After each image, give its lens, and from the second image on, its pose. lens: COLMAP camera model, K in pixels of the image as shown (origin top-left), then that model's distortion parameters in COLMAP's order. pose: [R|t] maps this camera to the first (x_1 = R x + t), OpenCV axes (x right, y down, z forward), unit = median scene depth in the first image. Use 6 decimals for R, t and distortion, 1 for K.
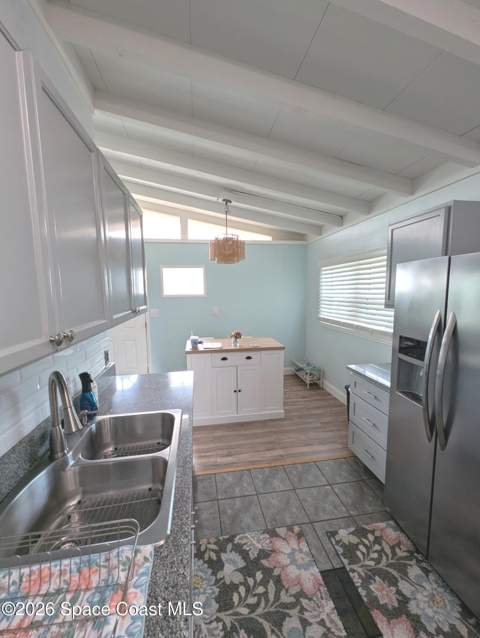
lens RADIAL K [[257.0, 0, 237.9], [0, 257.0, 321.5], [0, 0, 1]] dist [0.000424, -0.000144]
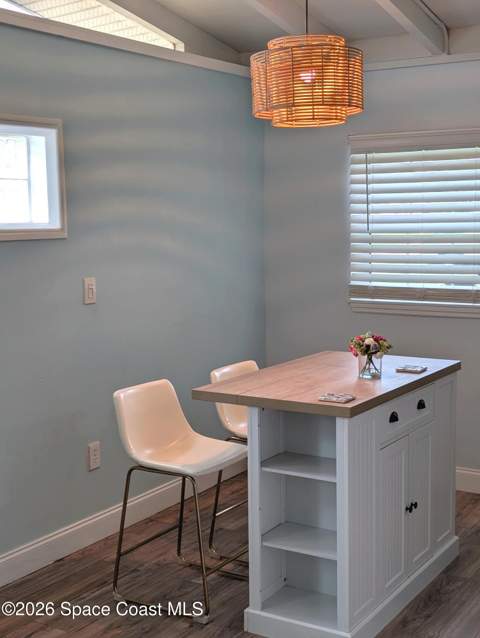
lens RADIAL K [[906.2, 0, 240.0], [0, 906.2, 319.0], [0, 0, 1]] dist [0.005224, 0.003872]
pose [[0.652879, -0.088683, 0.752253, -0.769220], [0.091887, 0.995061, 0.037560, -0.032562], [-0.751869, 0.044600, 0.657803, 0.274307]]
